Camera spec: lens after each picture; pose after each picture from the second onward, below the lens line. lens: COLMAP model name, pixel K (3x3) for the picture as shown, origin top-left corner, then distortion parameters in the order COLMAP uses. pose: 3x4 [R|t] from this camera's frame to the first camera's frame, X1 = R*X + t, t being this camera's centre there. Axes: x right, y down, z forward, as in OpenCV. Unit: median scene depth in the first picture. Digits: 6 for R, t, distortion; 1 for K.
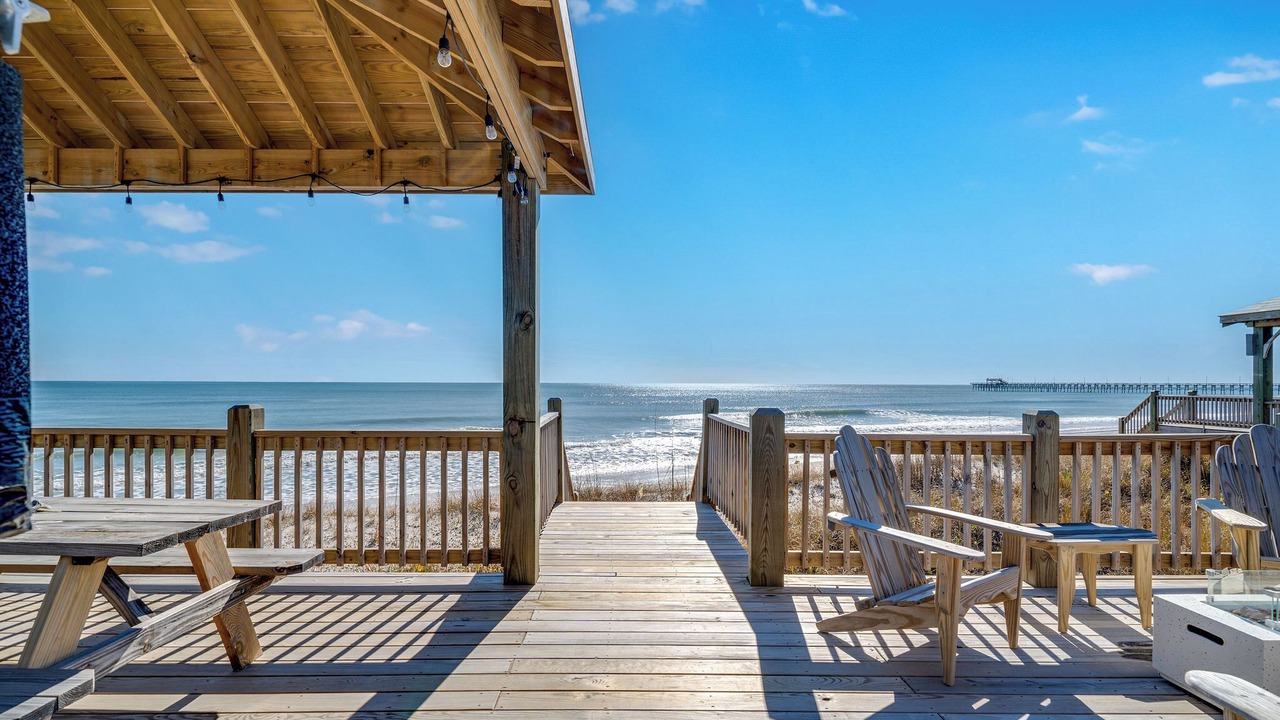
lens RADIAL K [[996.8, 0, 640.0], [0, 996.8, 360.0], [0, 0, 1]] dist [0.001594, 0.002291]
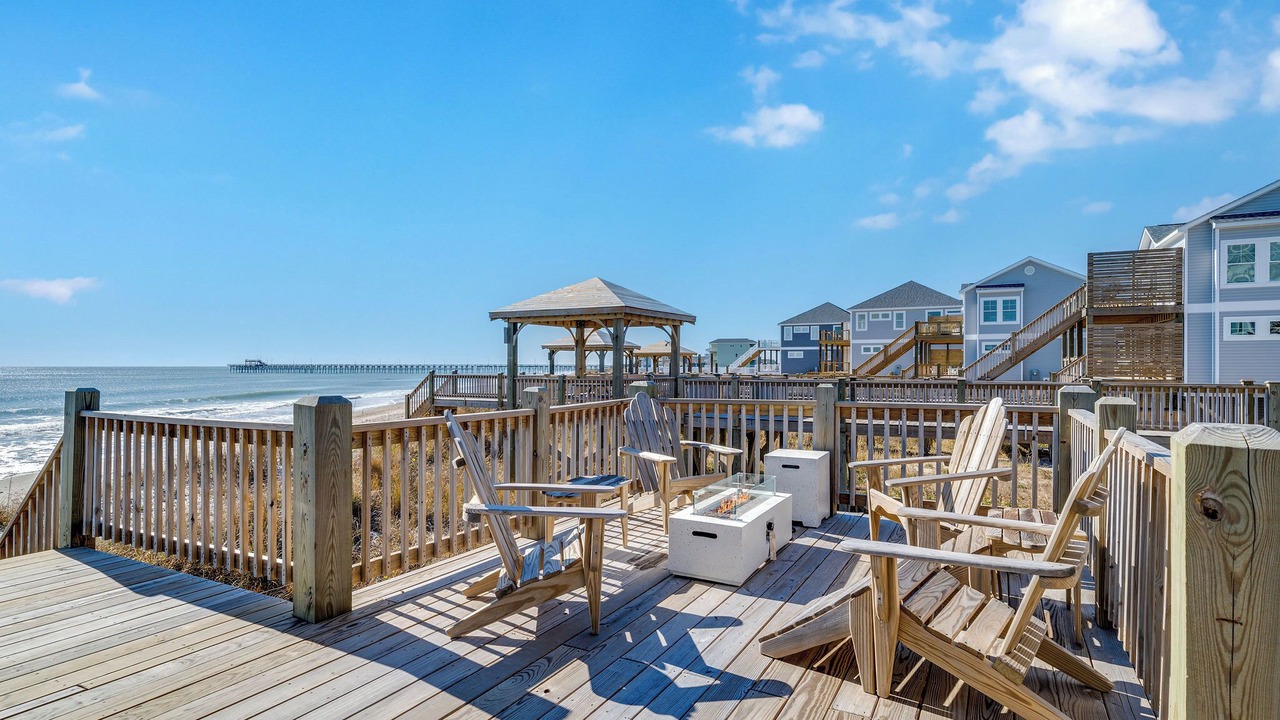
lens RADIAL K [[866.8, 0, 640.0], [0, 866.8, 360.0], [0, 0, 1]] dist [-0.000475, -0.001099]
pose [[0.176671, 0.002866, 0.984266, -0.516835], [-0.021283, 0.999773, 0.000909, 0.013316], [-0.984040, -0.021109, 0.176691, 0.635694]]
